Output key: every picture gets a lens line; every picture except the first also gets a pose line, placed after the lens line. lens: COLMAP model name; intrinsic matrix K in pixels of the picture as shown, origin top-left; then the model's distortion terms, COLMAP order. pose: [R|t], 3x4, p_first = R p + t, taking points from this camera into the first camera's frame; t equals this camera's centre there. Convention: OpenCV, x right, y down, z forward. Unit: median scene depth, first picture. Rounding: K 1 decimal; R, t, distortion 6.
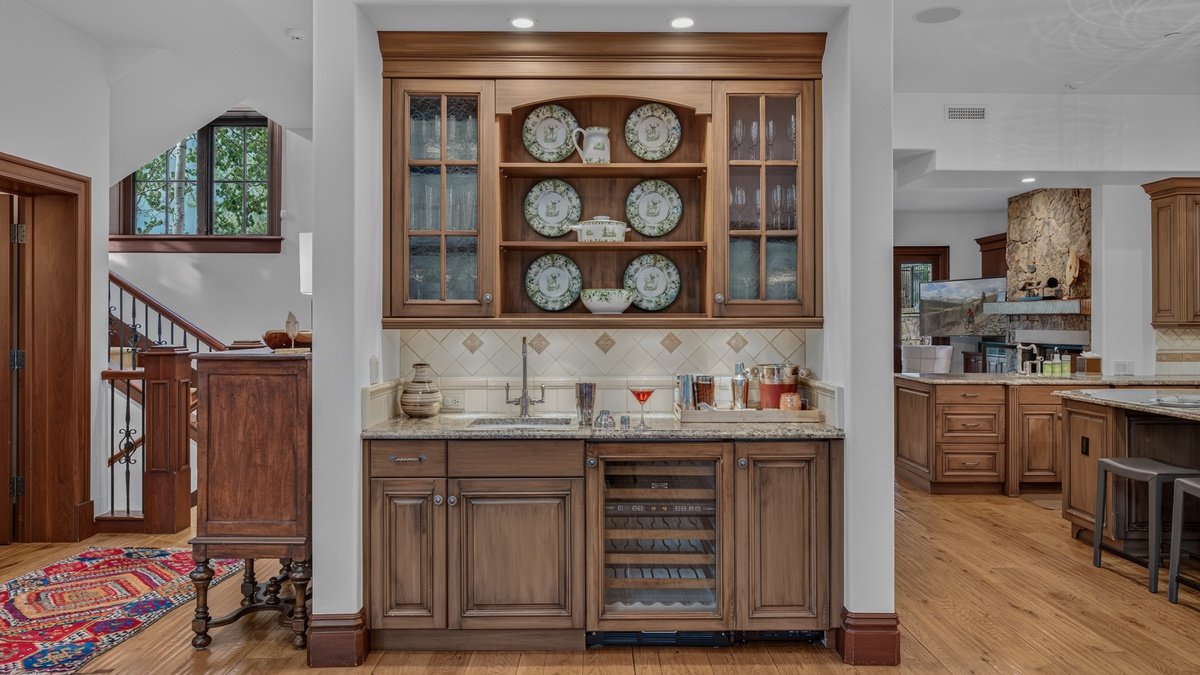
lens RADIAL K [[842.8, 0, 615.5], [0, 842.8, 317.1], [0, 0, 1]] dist [-0.027161, 0.002623]
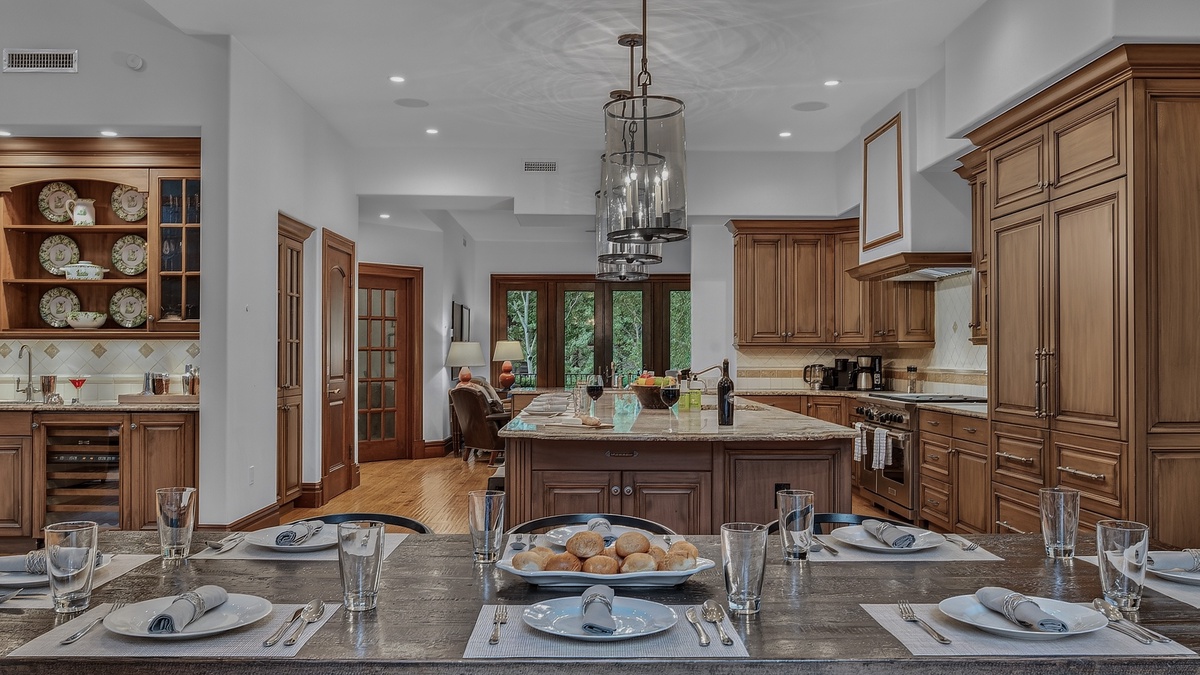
lens RADIAL K [[966.1, 0, 599.5], [0, 966.1, 344.3], [0, 0, 1]] dist [-0.014071, 0.000435]
pose [[0.999937, 0.002963, 0.010819, 0.873864], [-0.002933, 0.999992, -0.002741, 0.024211], [-0.010827, 0.002709, 0.999938, -0.670513]]
